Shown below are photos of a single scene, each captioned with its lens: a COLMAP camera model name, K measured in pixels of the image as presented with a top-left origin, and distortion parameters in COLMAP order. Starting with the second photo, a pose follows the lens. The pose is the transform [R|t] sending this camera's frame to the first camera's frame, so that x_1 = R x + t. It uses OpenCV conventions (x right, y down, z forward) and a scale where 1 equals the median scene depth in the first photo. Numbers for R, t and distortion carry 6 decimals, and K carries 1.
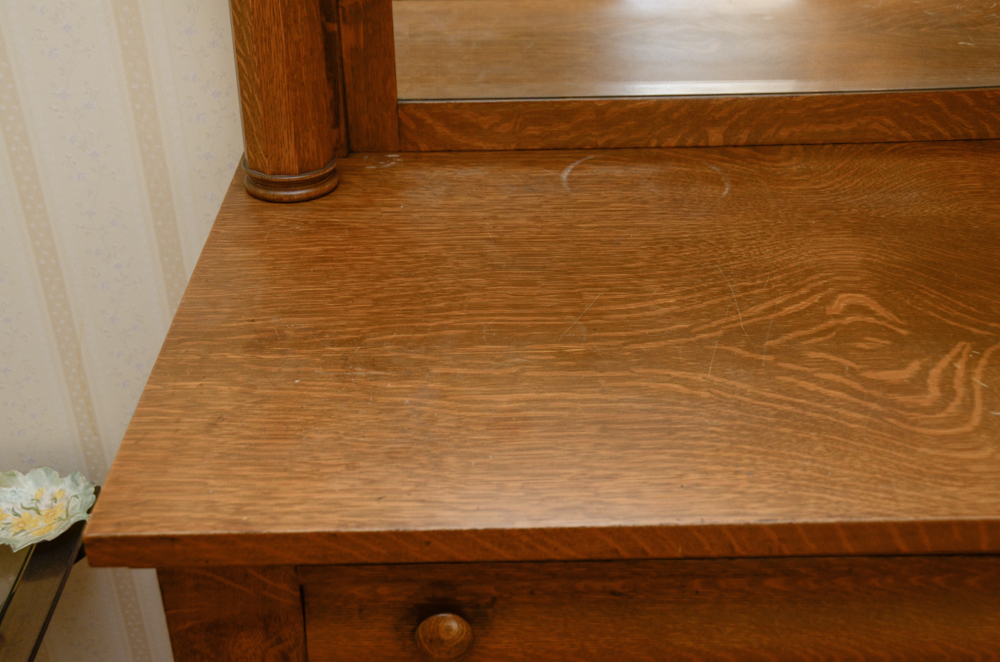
lens RADIAL K [[1175.1, 0, 492.7], [0, 1175.1, 355.0], [0, 0, 1]] dist [-0.029754, 0.312046]
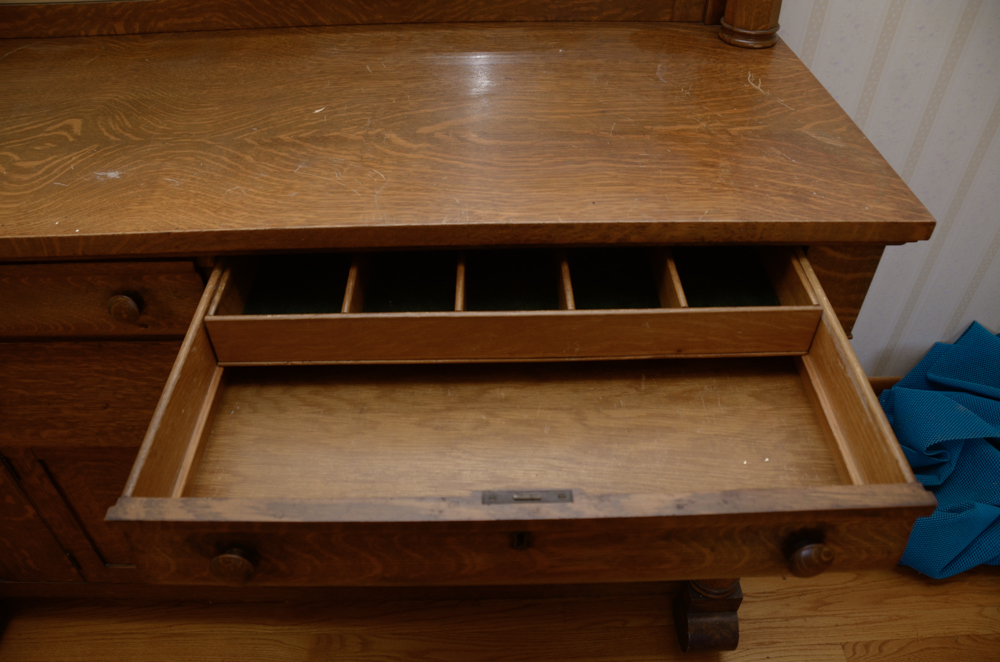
lens RADIAL K [[763.0, 0, 496.0], [0, 763.0, 350.4], [0, 0, 1]] dist [-0.165970, 0.104901]
pose [[0.999967, 0.008123, 0.000879, 0.800838], [-0.008145, 0.982530, 0.185924, 0.065520], [0.000647, -0.185925, 0.982564, -0.048084]]
